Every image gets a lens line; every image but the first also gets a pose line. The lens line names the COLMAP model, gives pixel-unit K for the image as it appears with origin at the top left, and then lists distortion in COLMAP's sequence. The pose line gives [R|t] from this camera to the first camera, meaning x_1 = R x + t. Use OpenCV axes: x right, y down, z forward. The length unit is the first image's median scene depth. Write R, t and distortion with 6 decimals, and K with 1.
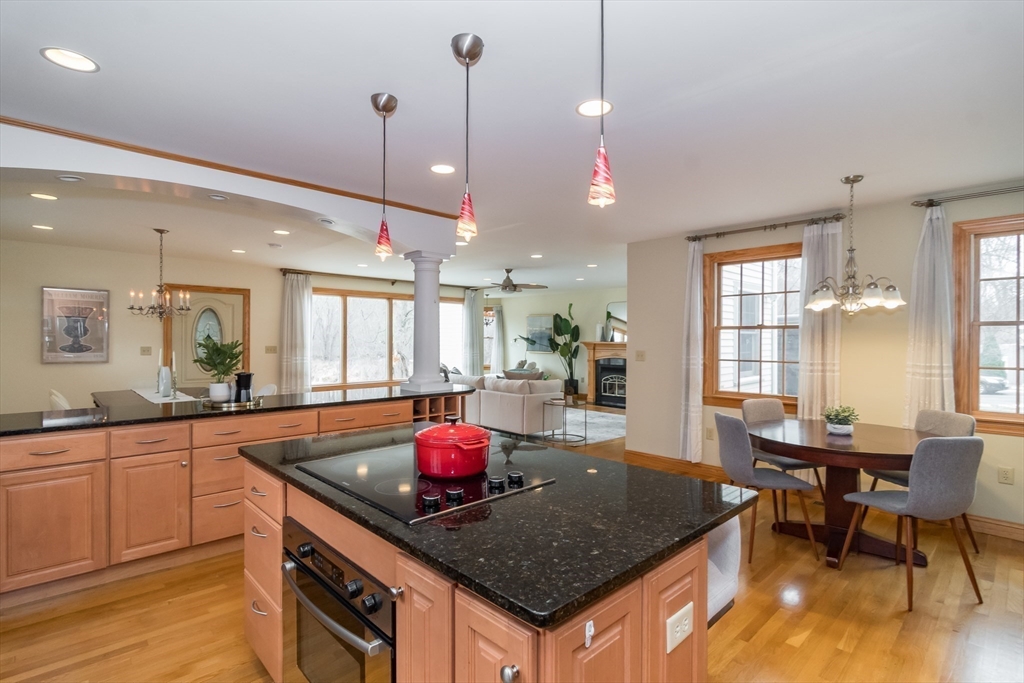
lens RADIAL K [[492.4, 0, 512.0], [0, 492.4, 341.5], [0, 0, 1]] dist [-0.000576, 0.000056]
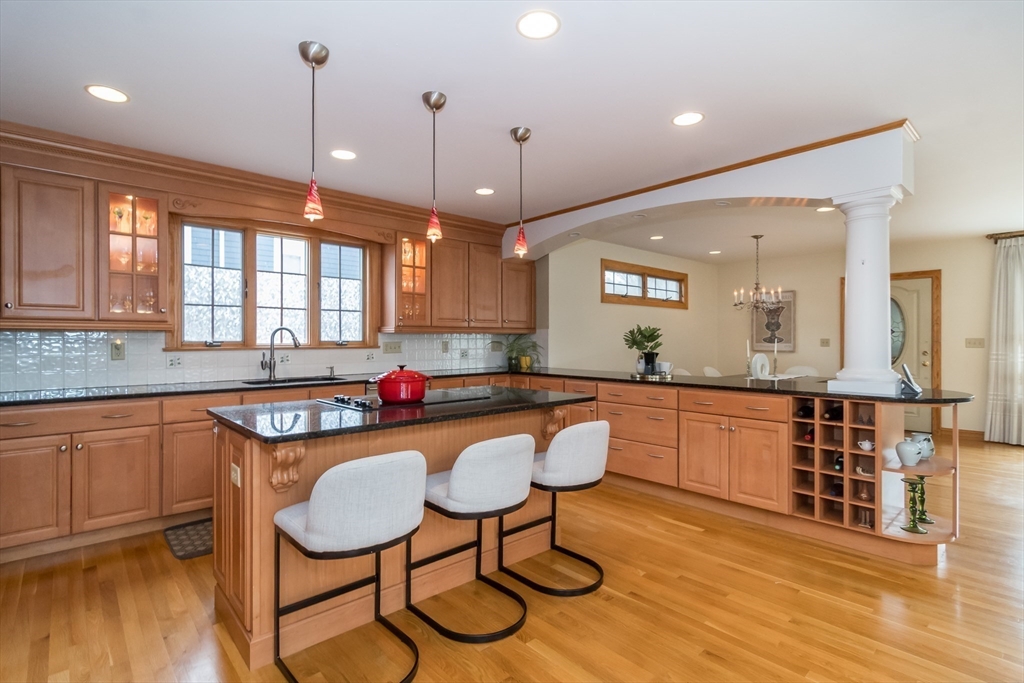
lens RADIAL K [[492.4, 0, 512.0], [0, 492.4, 341.5], [0, 0, 1]] dist [-0.000576, 0.000056]
pose [[-0.027617, -0.002170, -0.999616, 0.375620], [-0.002067, 0.999996, -0.002114, 0.021698], [0.999616, 0.002008, -0.027622, 0.361317]]
